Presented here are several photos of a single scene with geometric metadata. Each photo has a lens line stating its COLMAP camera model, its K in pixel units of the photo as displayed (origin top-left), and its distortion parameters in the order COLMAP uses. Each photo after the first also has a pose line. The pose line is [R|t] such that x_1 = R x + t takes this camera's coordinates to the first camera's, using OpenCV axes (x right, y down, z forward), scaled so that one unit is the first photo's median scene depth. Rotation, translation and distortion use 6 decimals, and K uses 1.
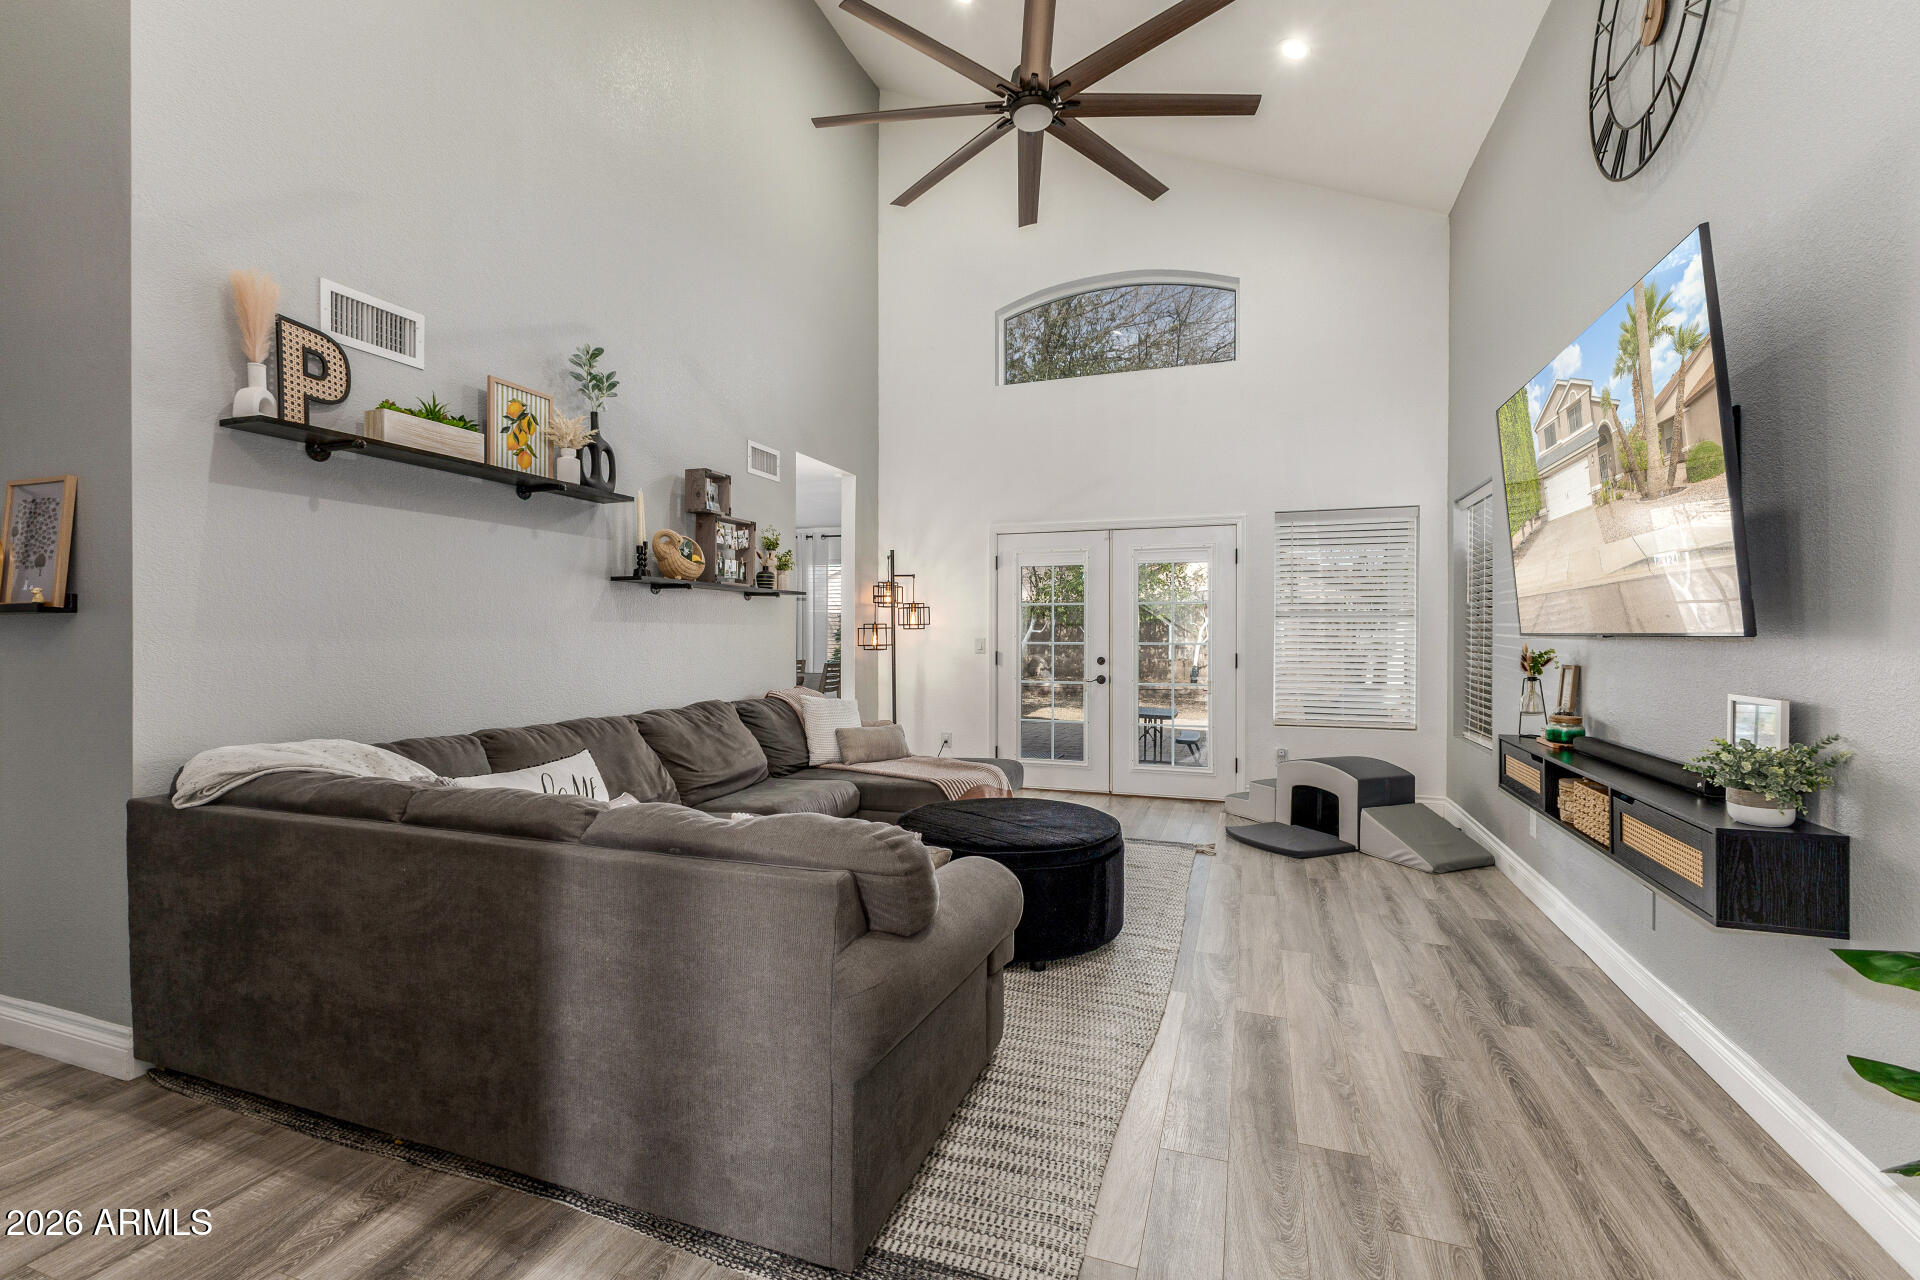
lens RADIAL K [[782.1, 0, 971.3], [0, 782.1, 625.8], [0, 0, 1]] dist [0.009543, 0.000062]
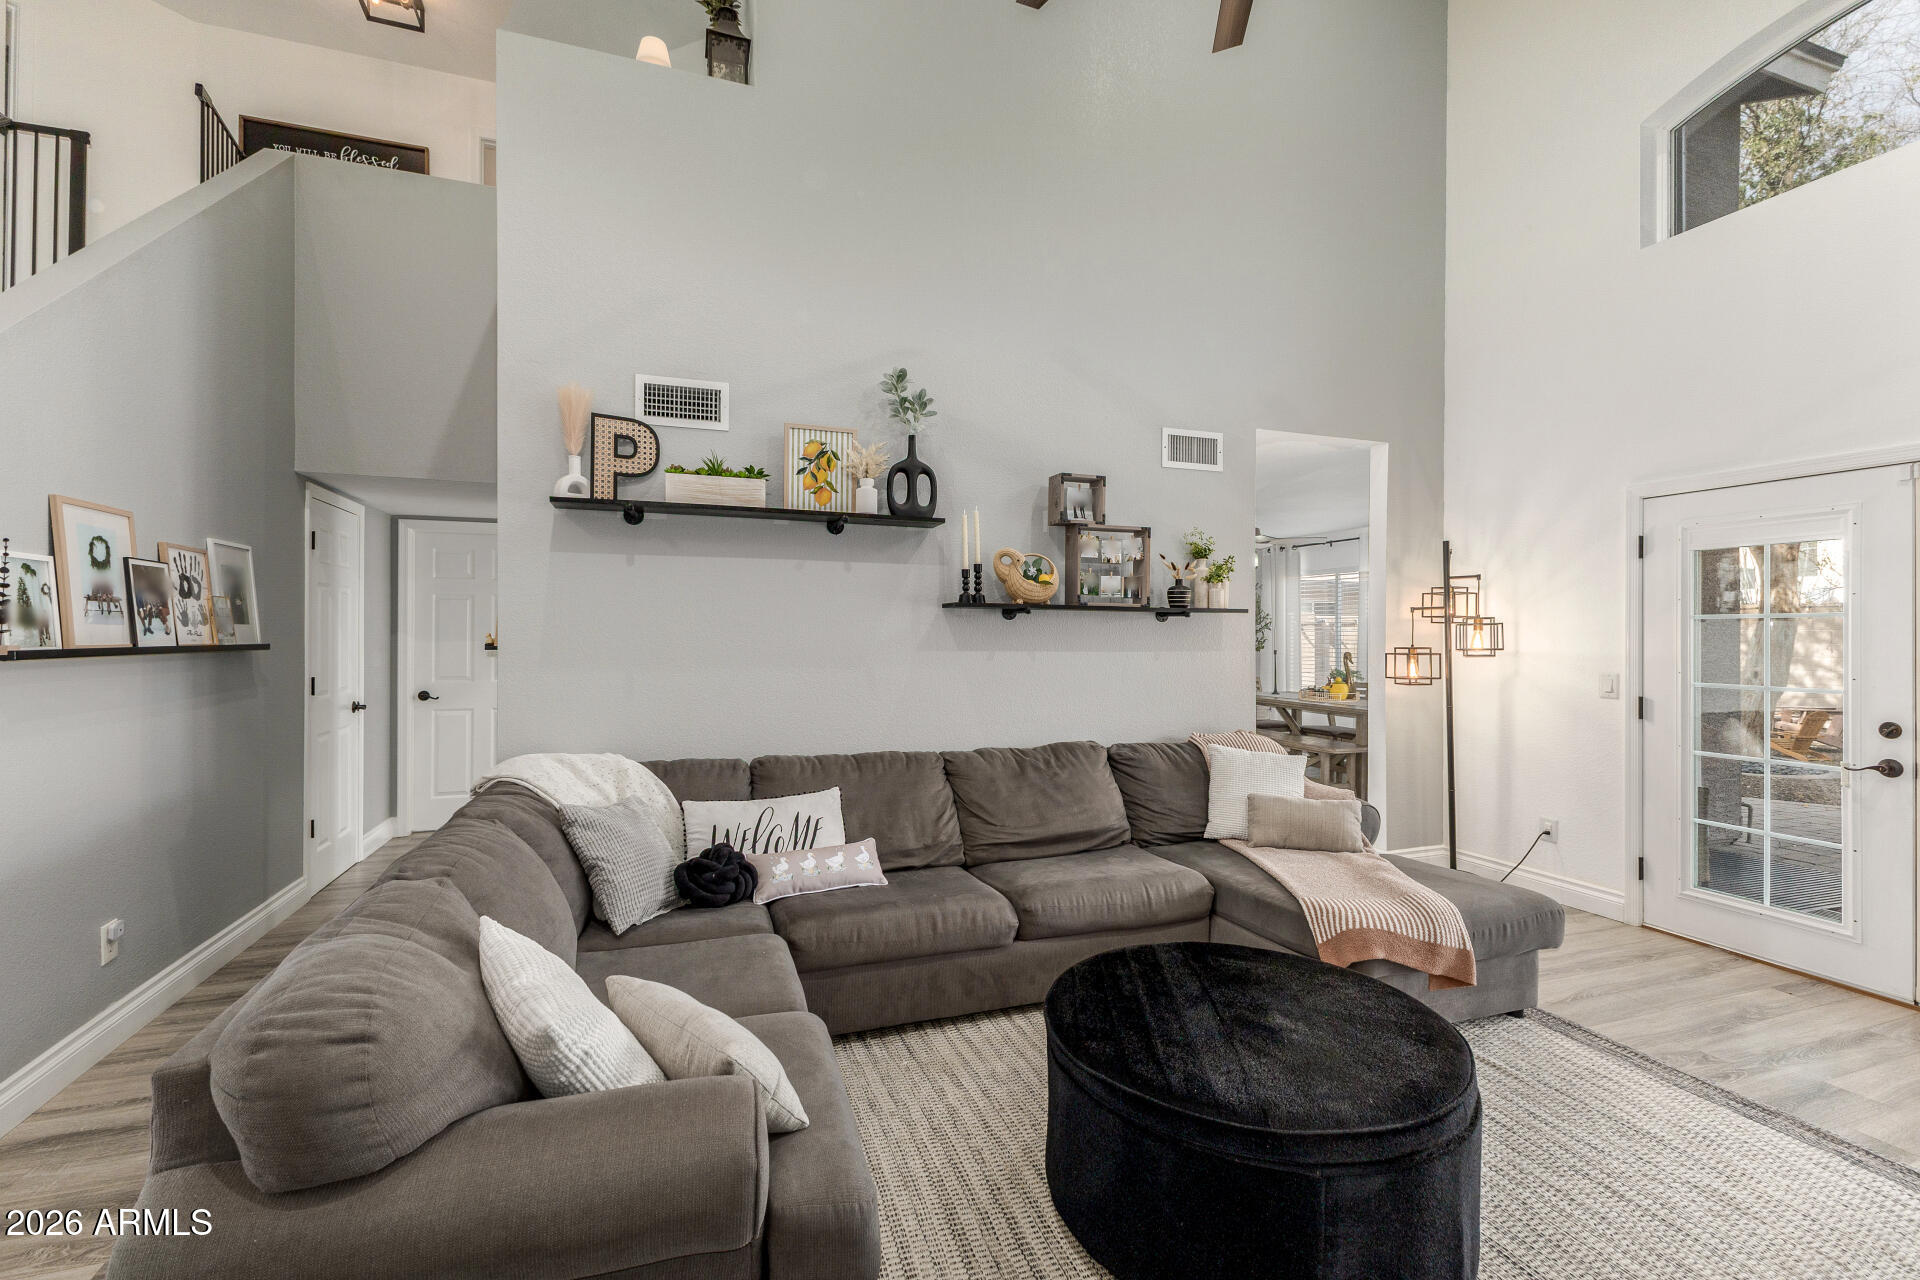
lens RADIAL K [[822.1, 0, 1037.7], [0, 822.1, 631.1], [0, 0, 1]] dist [0.011836, 0.000396]
pose [[0.651623, 0.002752, -0.758538, 0.385714], [-0.000734, 0.999995, 0.002997, -0.033840], [0.758543, -0.001396, 0.651622, 0.449608]]
